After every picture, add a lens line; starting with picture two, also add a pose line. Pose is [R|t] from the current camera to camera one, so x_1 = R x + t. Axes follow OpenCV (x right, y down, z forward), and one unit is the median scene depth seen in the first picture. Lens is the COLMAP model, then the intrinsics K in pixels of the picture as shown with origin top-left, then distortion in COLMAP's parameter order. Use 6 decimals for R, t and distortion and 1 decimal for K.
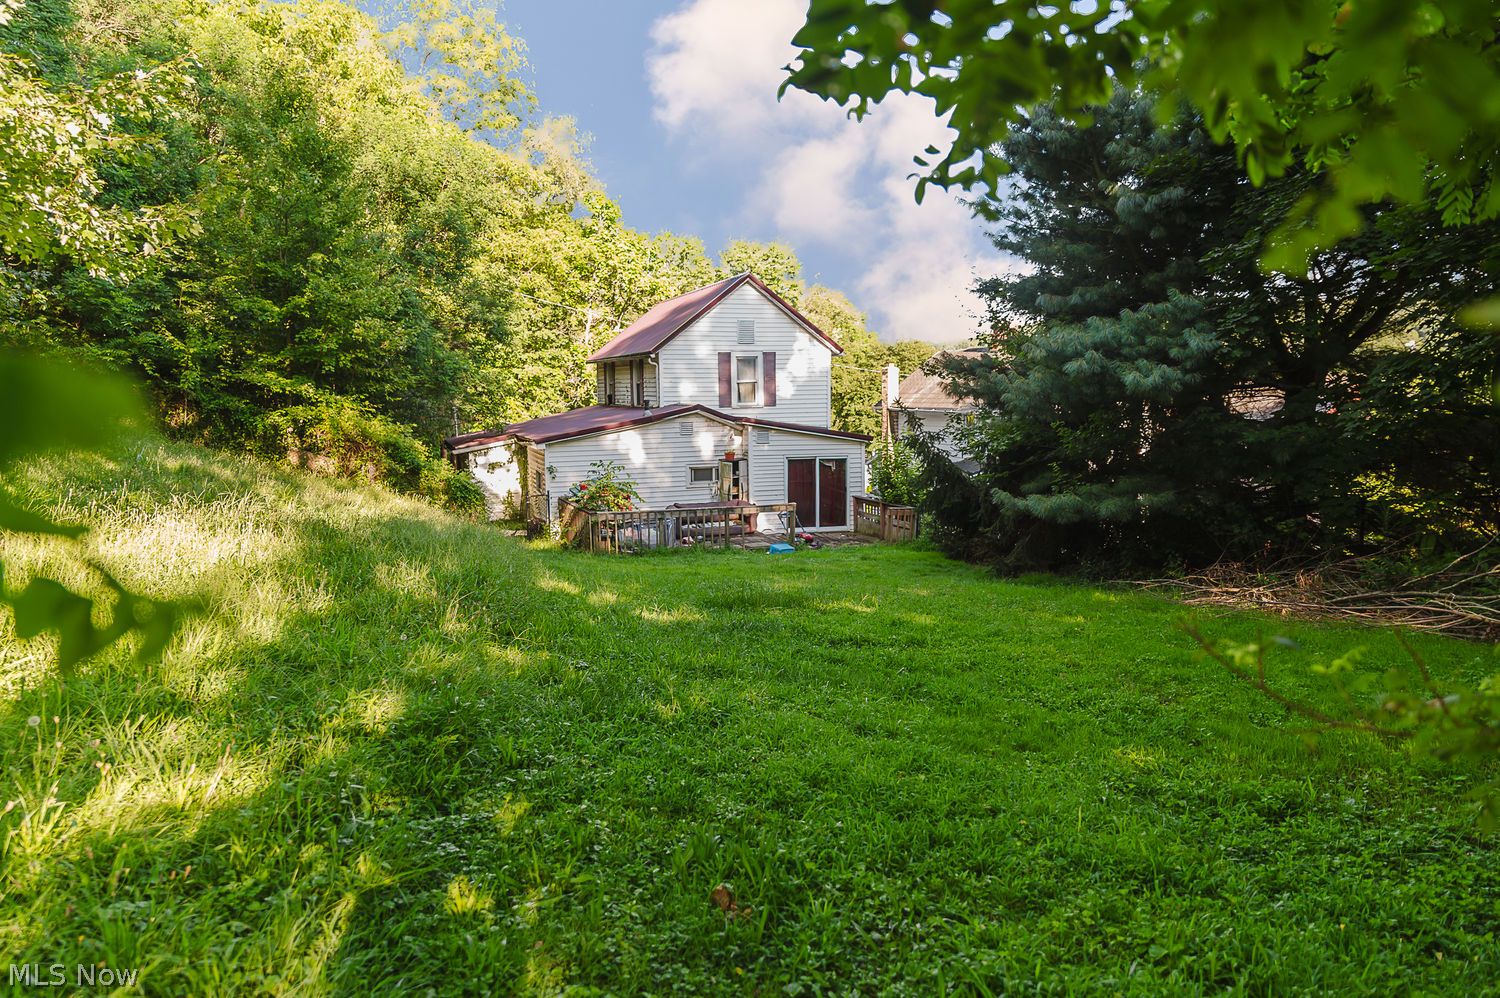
lens RADIAL K [[1008.9, 0, 750.0], [0, 1008.9, 499.0], [0, 0, 1]] dist [-0.009386, 0.000915]
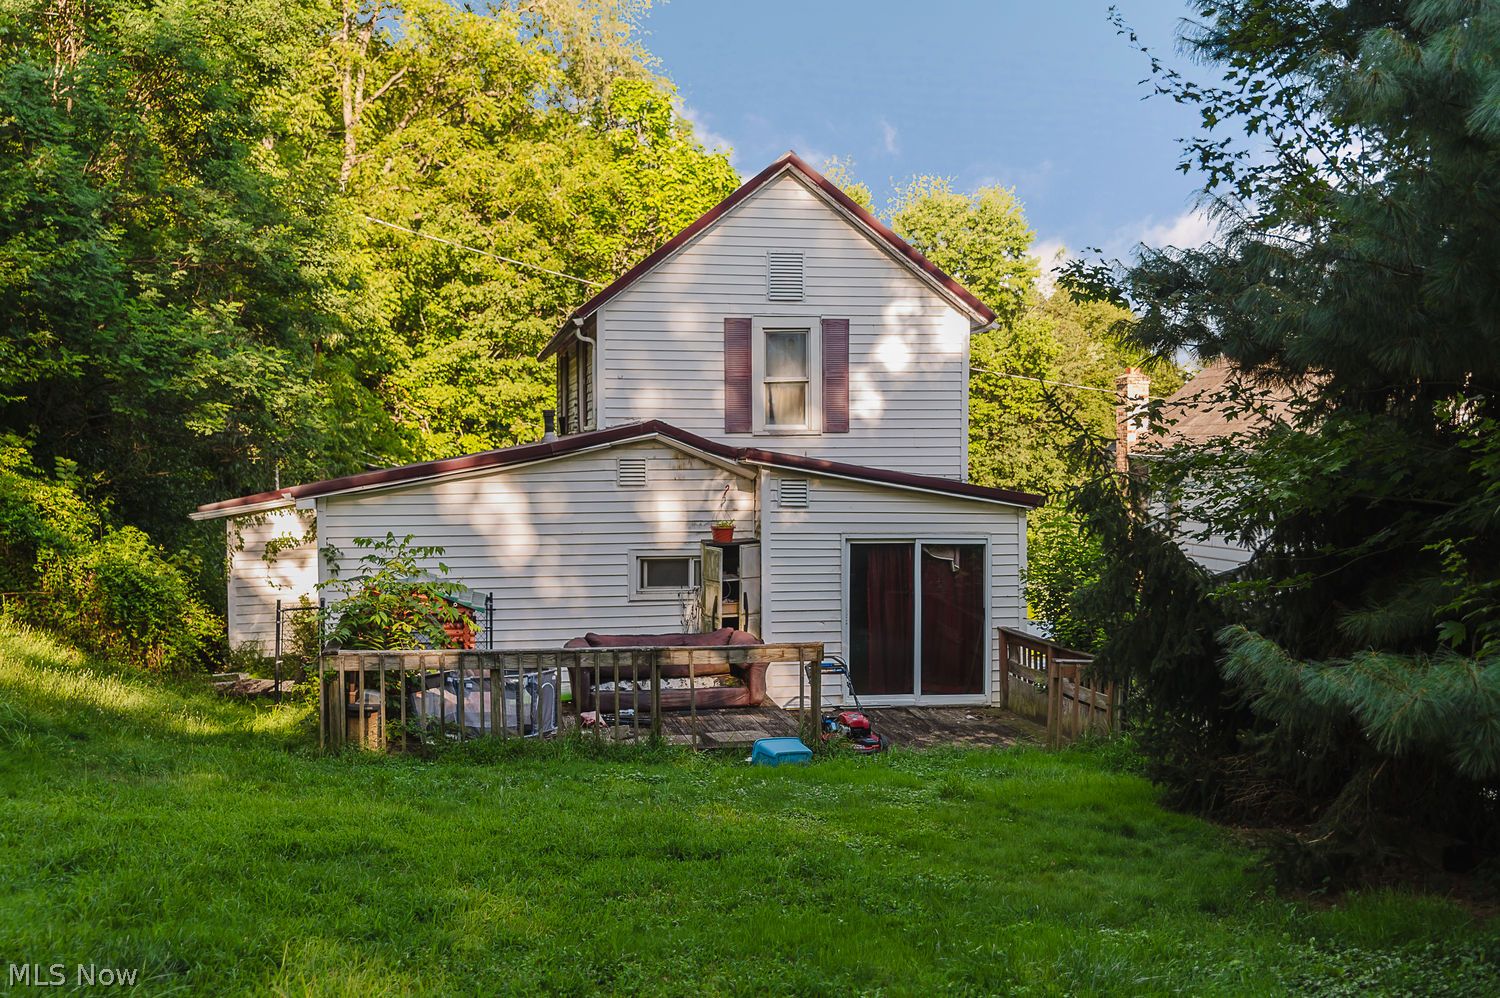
lens RADIAL K [[1575.2, 0, 750.0], [0, 1575.2, 499.0], [0, 0, 1]] dist [0.004339, -0.006416]
pose [[0.989957, 0.015315, -0.140534, 0.089820], [-0.025977, 0.996894, -0.074346, -0.005305], [0.138959, 0.077250, 0.987281, 0.282520]]
